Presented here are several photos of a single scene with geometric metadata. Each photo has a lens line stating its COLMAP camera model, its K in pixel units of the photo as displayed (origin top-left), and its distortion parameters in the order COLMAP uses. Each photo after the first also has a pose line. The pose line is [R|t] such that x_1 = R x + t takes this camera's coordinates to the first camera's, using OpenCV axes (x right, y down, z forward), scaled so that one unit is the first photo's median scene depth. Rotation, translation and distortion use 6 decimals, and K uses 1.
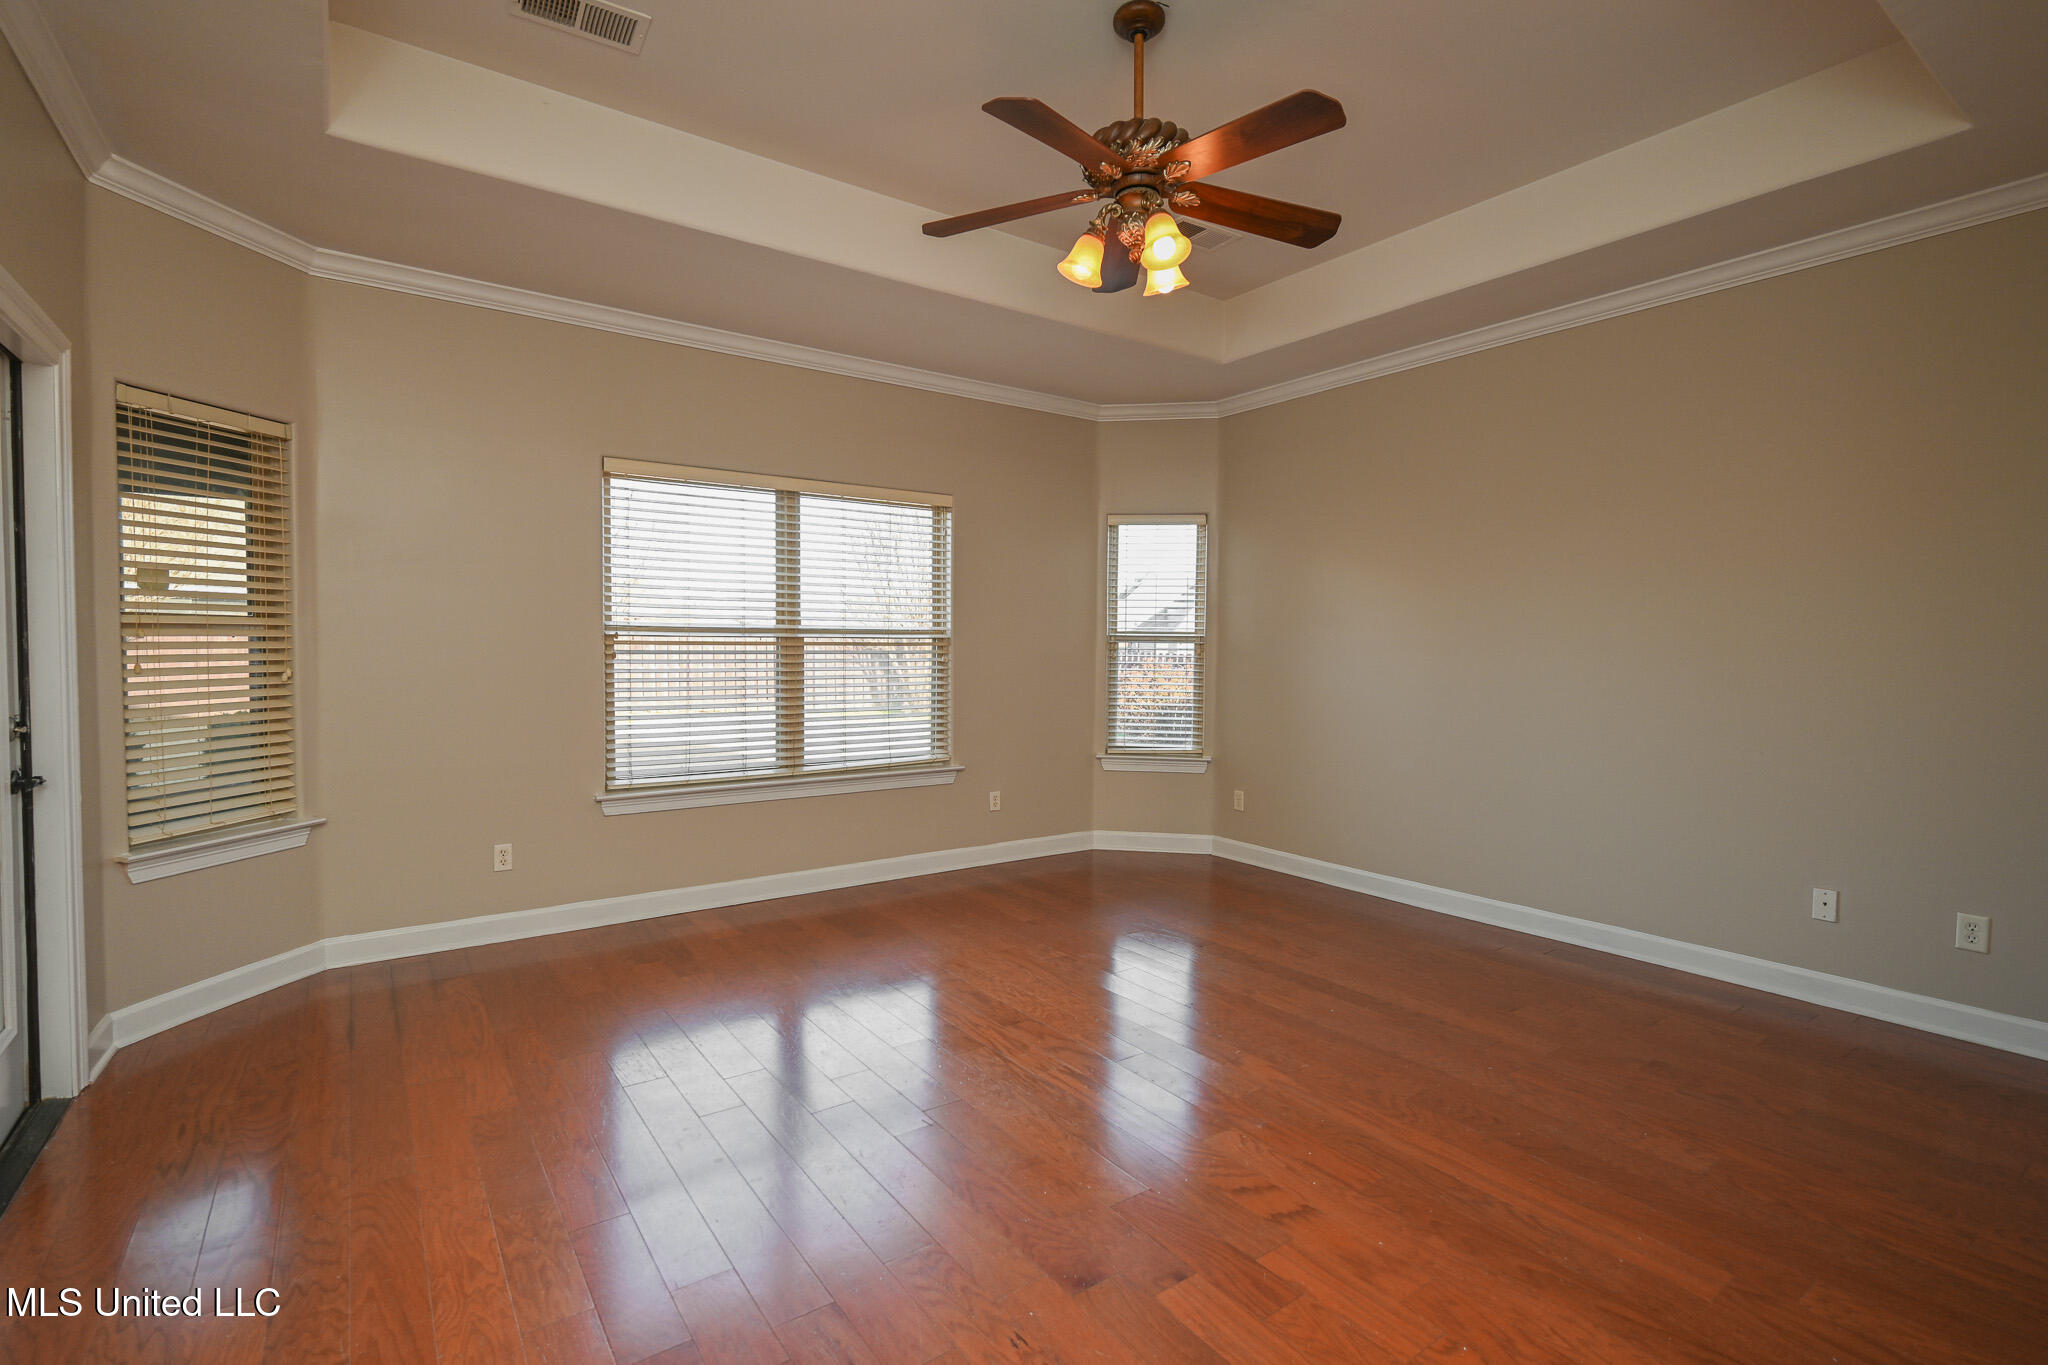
lens RADIAL K [[936.9, 0, 1024.6], [0, 936.9, 673.9], [0, 0, 1]] dist [-0.000738, 0.000082]
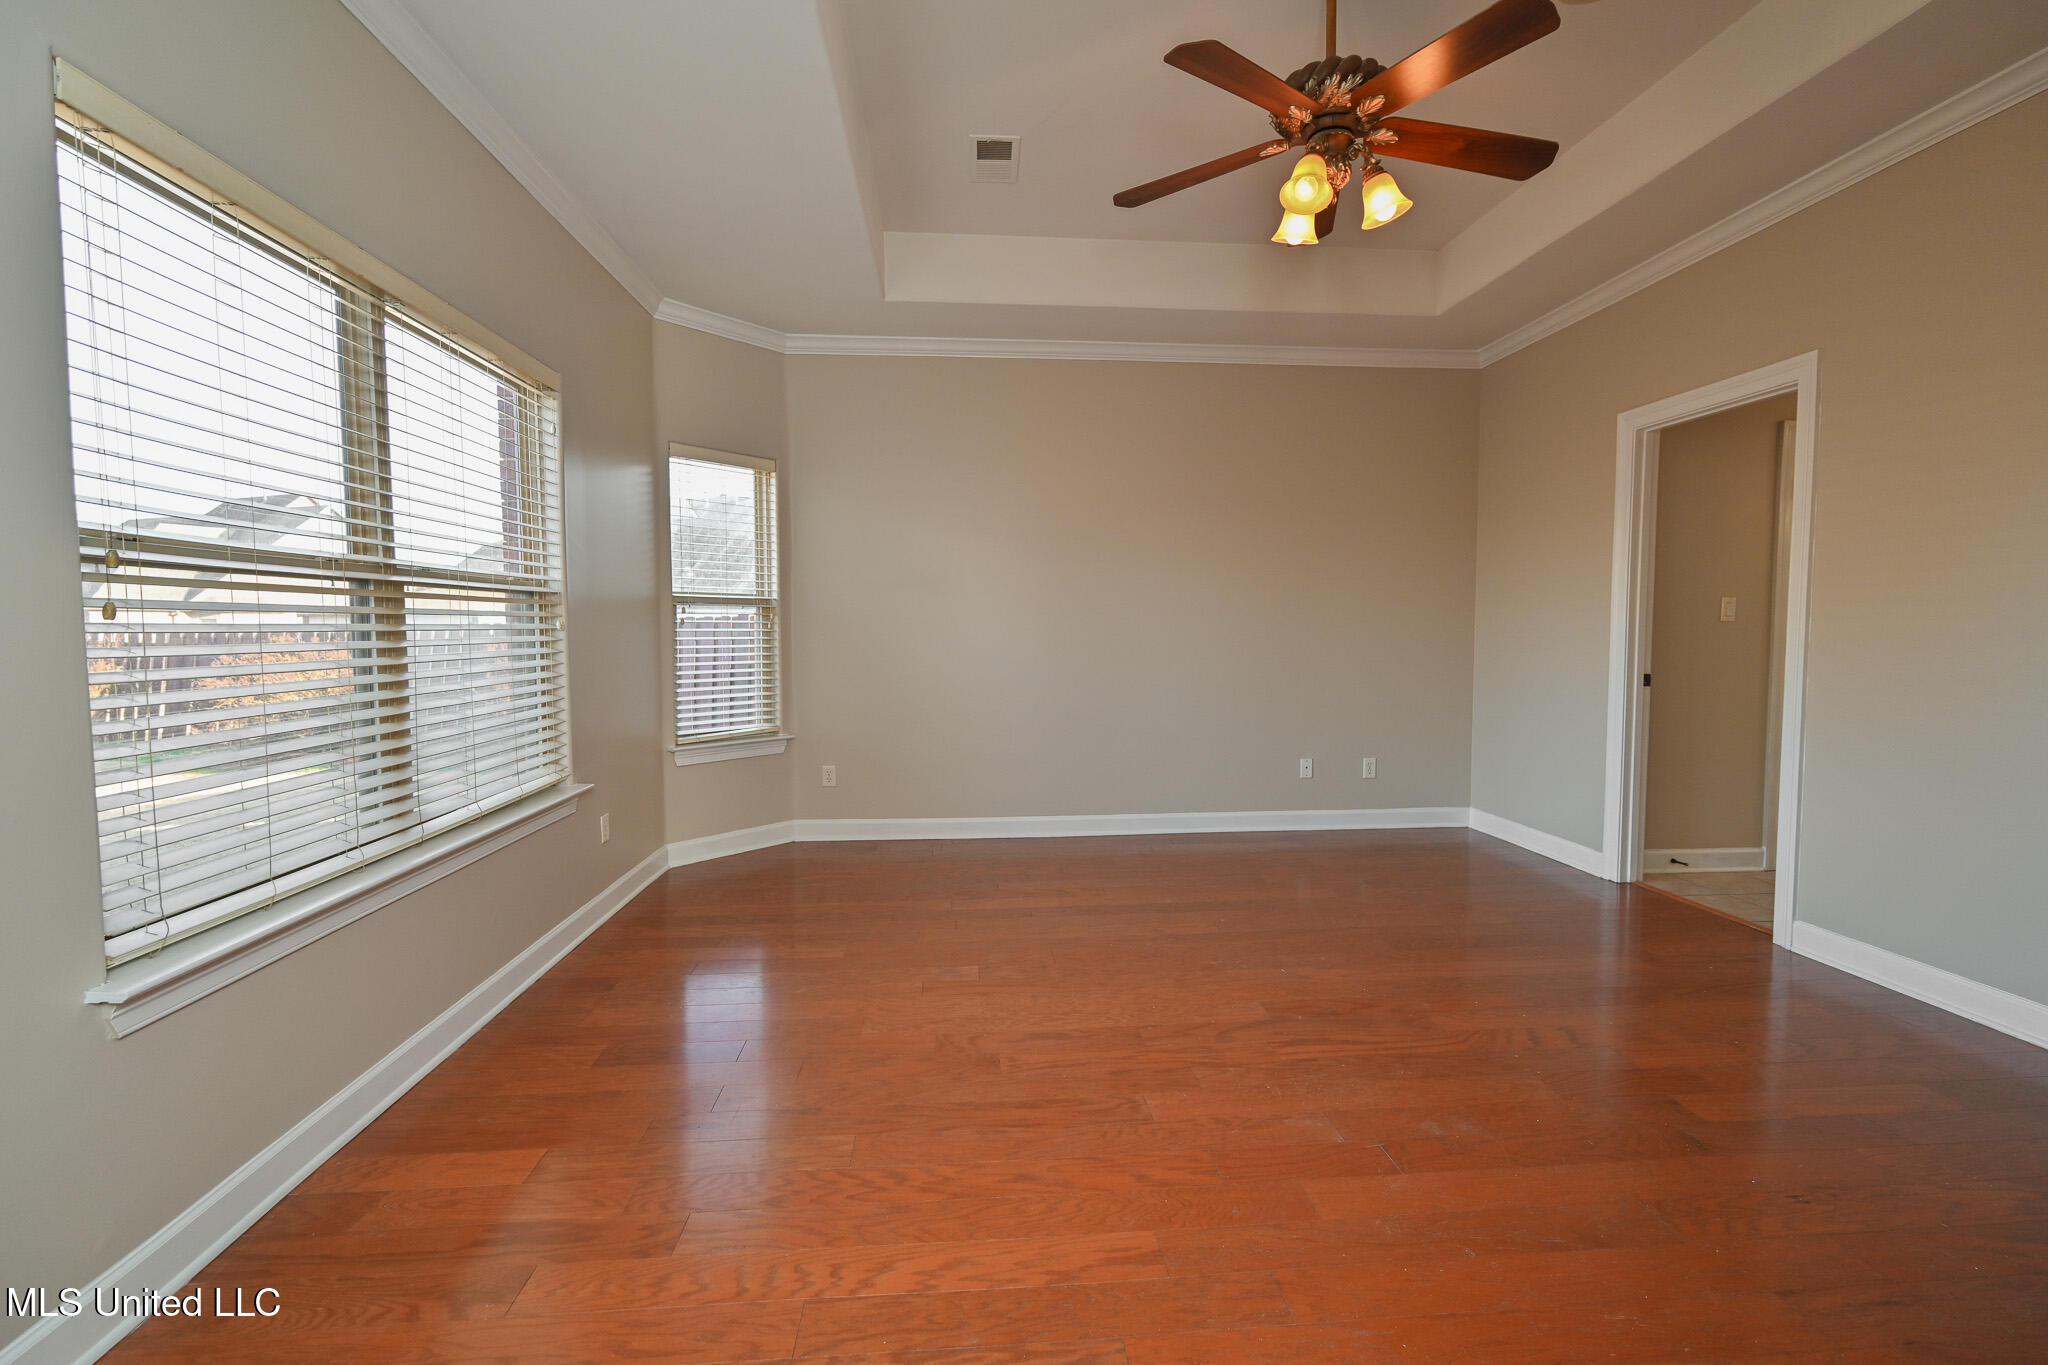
lens RADIAL K [[879.3, 0, 1024.0], [0, 879.3, 682.5], [0, 0, 1]] dist [0.000855, -0.000107]
pose [[0.517658, -0.061610, 0.853367, -0.672238], [0.031974, 0.998100, 0.052664, 0.003735], [-0.854990, 0.000023, 0.518644, 0.621603]]
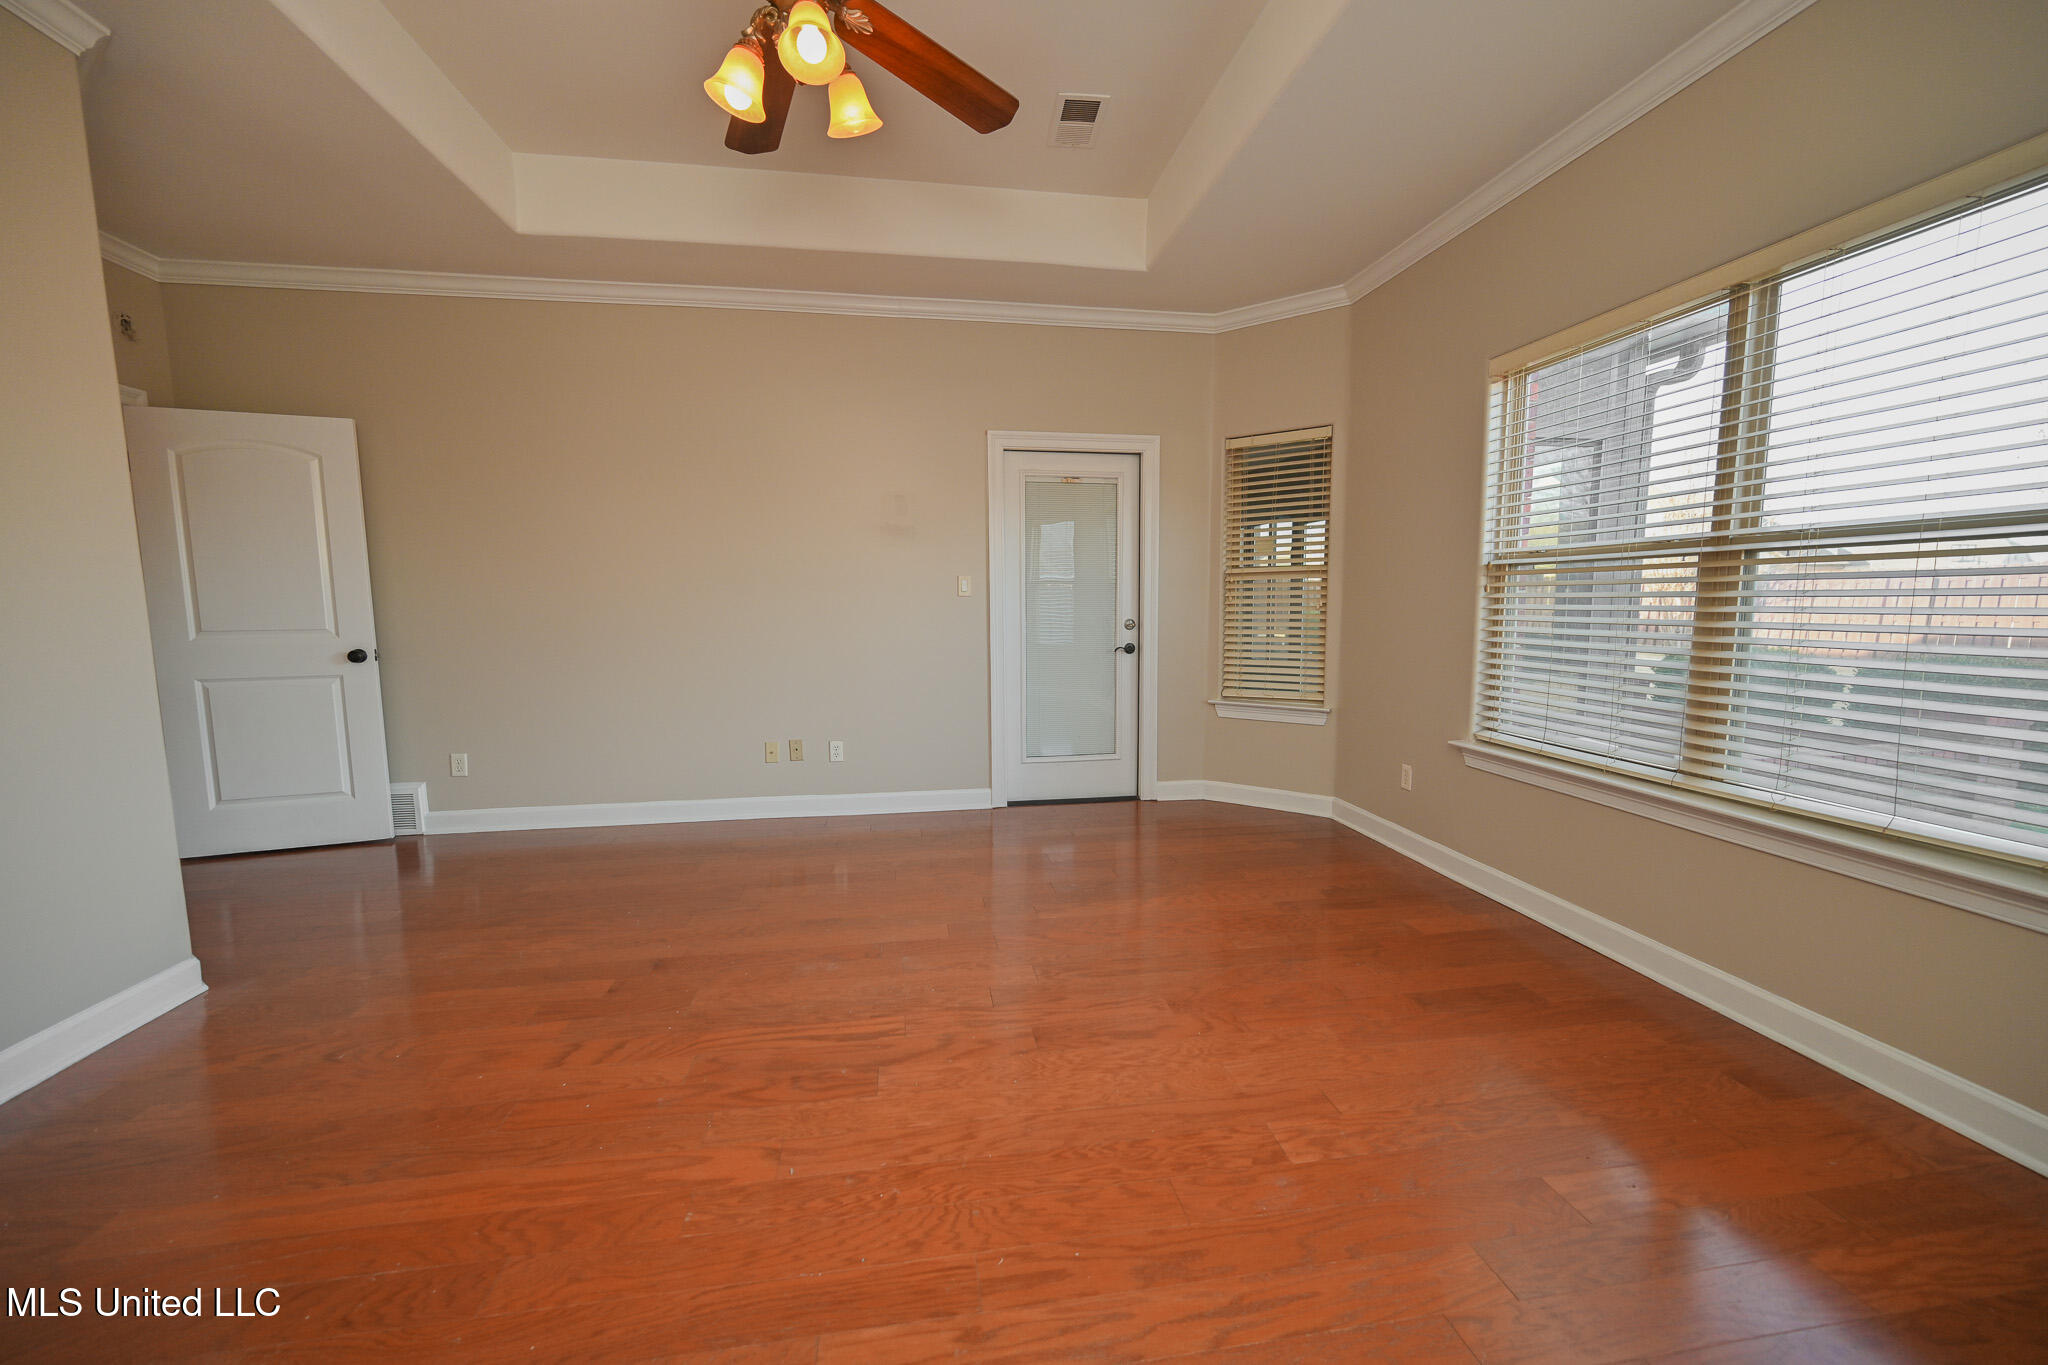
lens RADIAL K [[822.7, 0, 1024.0], [0, 822.7, 682.5], [0, 0, 1]] dist [0.000466, -0.000044]
pose [[-0.455858, 0.086725, -0.885817, 0.548364], [-0.021423, 0.993884, 0.108330, -0.006819], [0.889795, 0.068360, -0.451212, 1.187754]]
